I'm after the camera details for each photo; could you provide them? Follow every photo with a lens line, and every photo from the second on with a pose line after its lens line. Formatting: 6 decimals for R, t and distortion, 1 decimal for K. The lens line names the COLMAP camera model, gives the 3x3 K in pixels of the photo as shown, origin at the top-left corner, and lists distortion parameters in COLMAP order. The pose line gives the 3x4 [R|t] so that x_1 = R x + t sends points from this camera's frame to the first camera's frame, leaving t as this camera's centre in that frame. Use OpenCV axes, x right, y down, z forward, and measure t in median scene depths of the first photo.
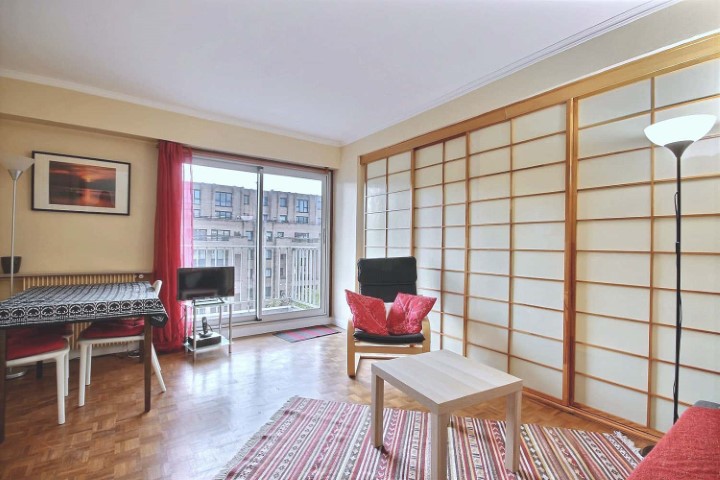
lens RADIAL K [[336.3, 0, 360.0], [0, 336.3, 240.0], [0, 0, 1]] dist [-0.002692, -0.000462]
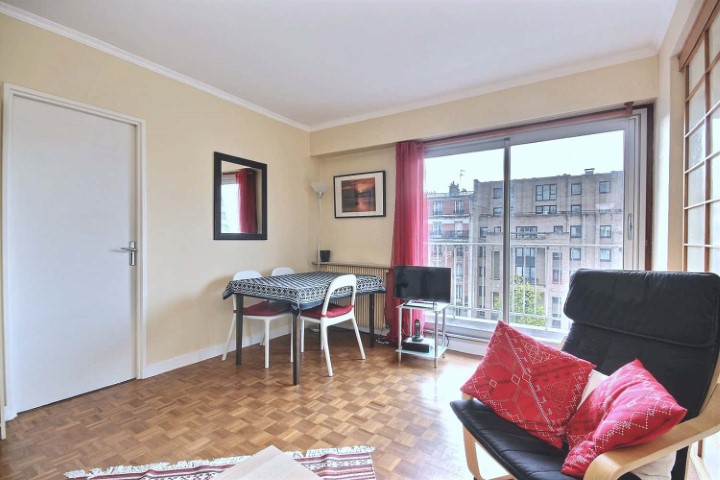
lens RADIAL K [[336.3, 0, 360.0], [0, 336.3, 240.0], [0, 0, 1]] dist [-0.002692, -0.000462]
pose [[0.357529, -0.005859, -0.933884, 0.355190], [0.014295, 0.999898, -0.000800, 0.006667], [0.933793, -0.013064, 0.357576, 0.521380]]
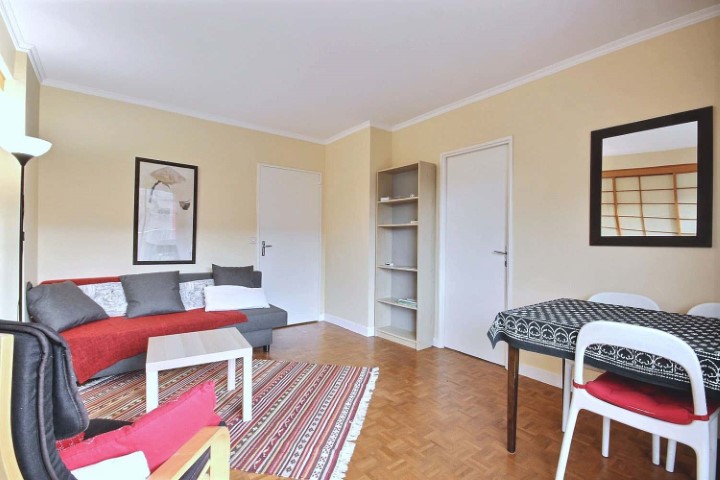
lens RADIAL K [[336.3, 0, 360.0], [0, 336.3, 240.0], [0, 0, 1]] dist [-0.002692, -0.000462]
pose [[-0.998241, -0.020055, -0.055788, -0.142338], [-0.019020, 0.999638, -0.019028, 0.010613], [0.056149, -0.017934, -0.998261, 1.191272]]
